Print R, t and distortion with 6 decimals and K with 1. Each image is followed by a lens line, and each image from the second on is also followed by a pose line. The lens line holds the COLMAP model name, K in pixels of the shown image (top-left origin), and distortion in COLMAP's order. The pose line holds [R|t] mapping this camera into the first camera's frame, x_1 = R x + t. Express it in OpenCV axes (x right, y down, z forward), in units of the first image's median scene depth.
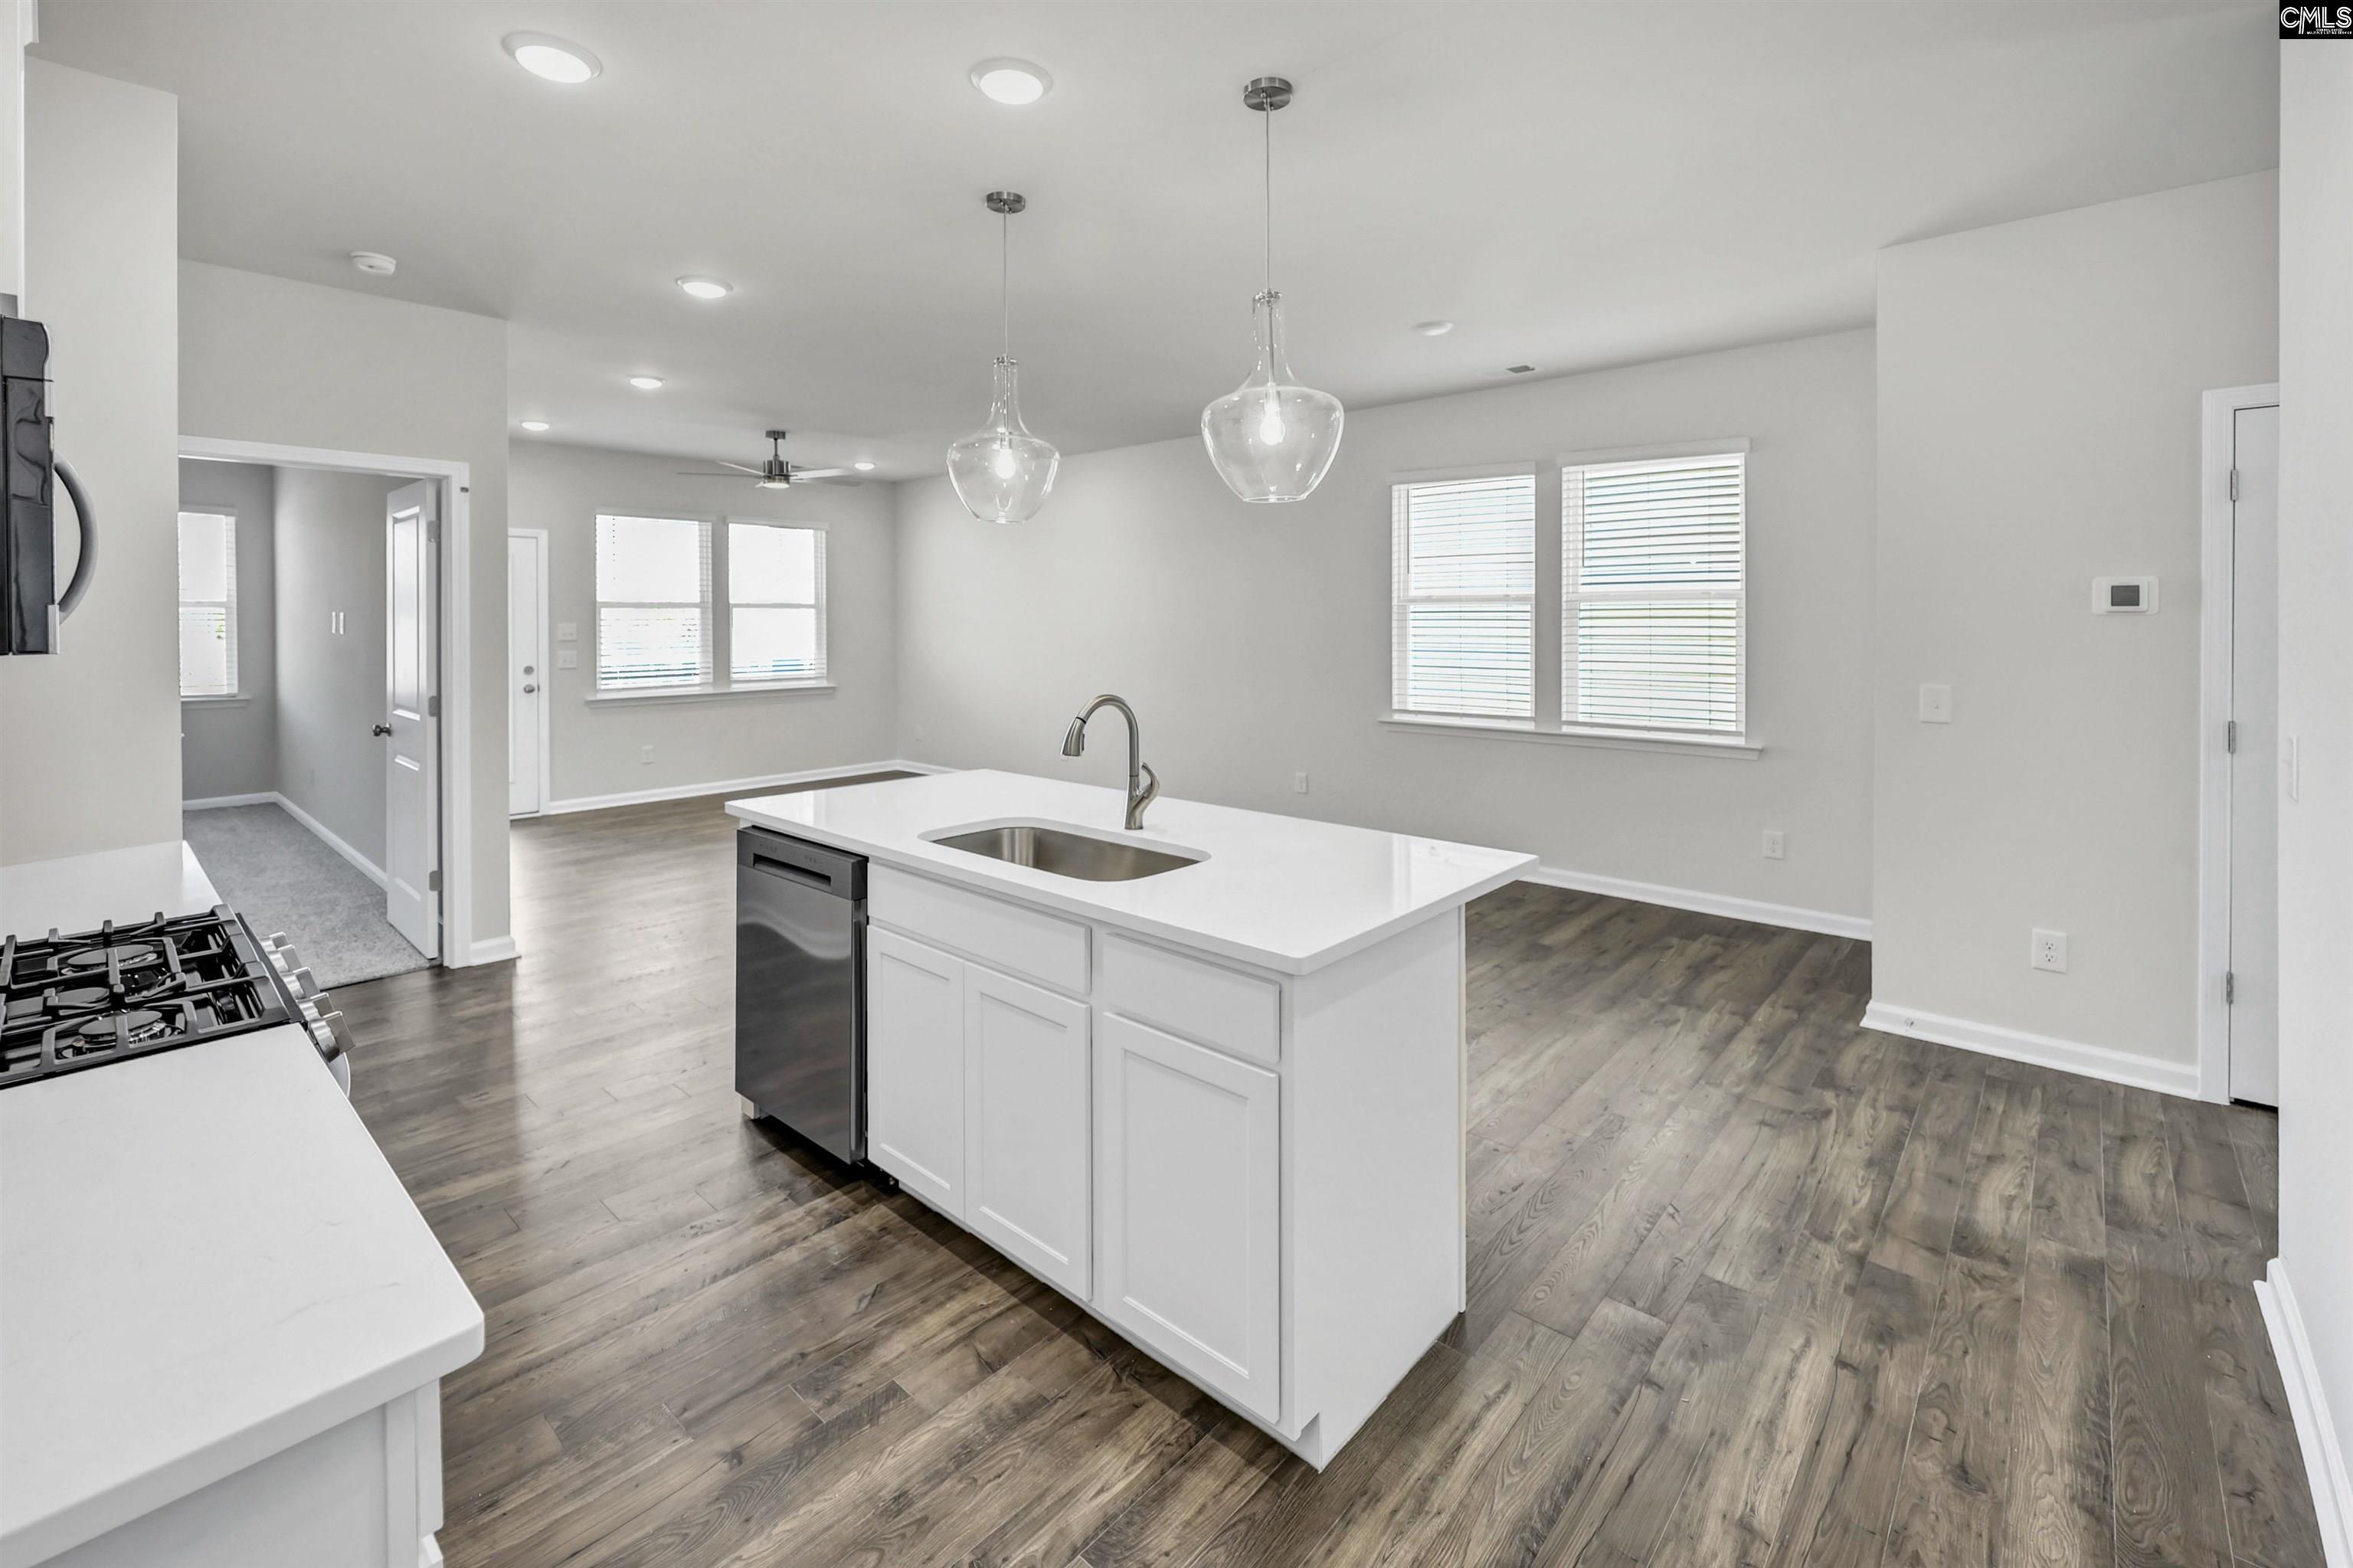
lens RADIAL K [[996.3, 0, 1184.5], [0, 996.3, 646.2], [0, 0, 1]] dist [0.002225, 0.001578]
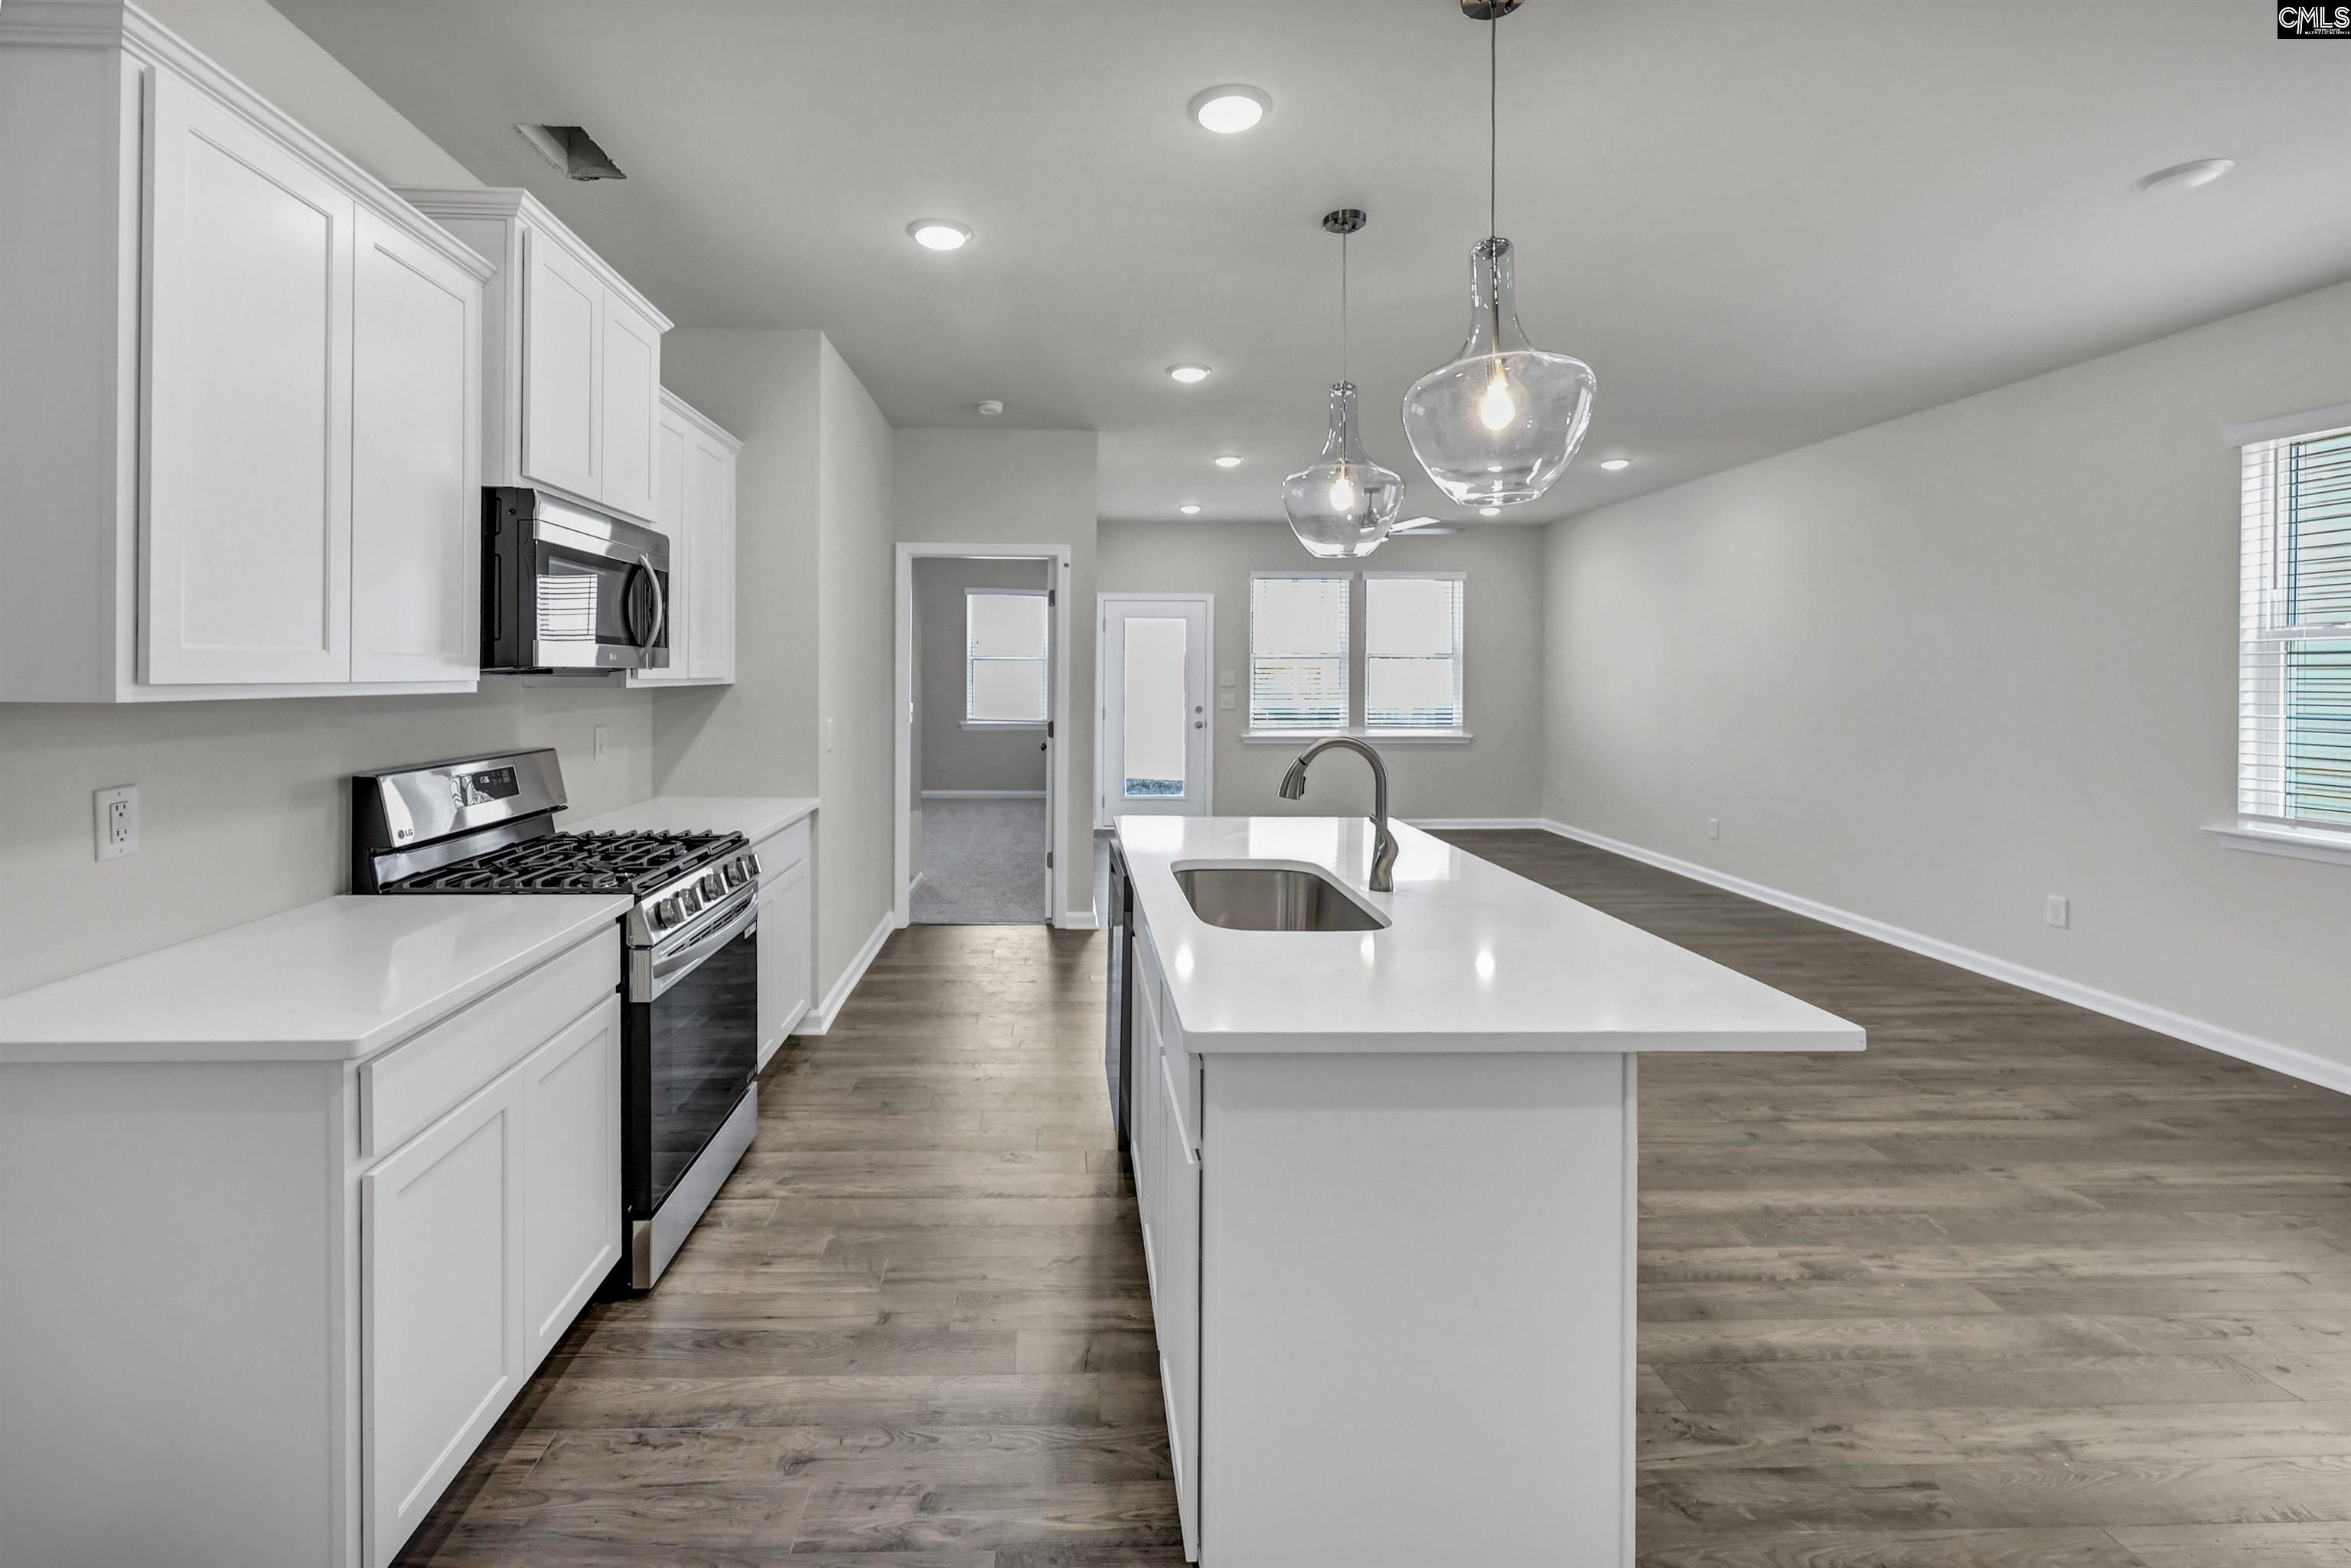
lens RADIAL K [[995.4, 0, 1110.2], [0, 995.4, 689.4], [0, 0, 1]] dist [0.002225, 0.001578]
pose [[0.695448, 0.013699, -0.718446, 0.357273], [-0.022889, 0.999733, -0.003095, 0.012895], [0.718212, 0.018597, 0.695576, 0.181023]]
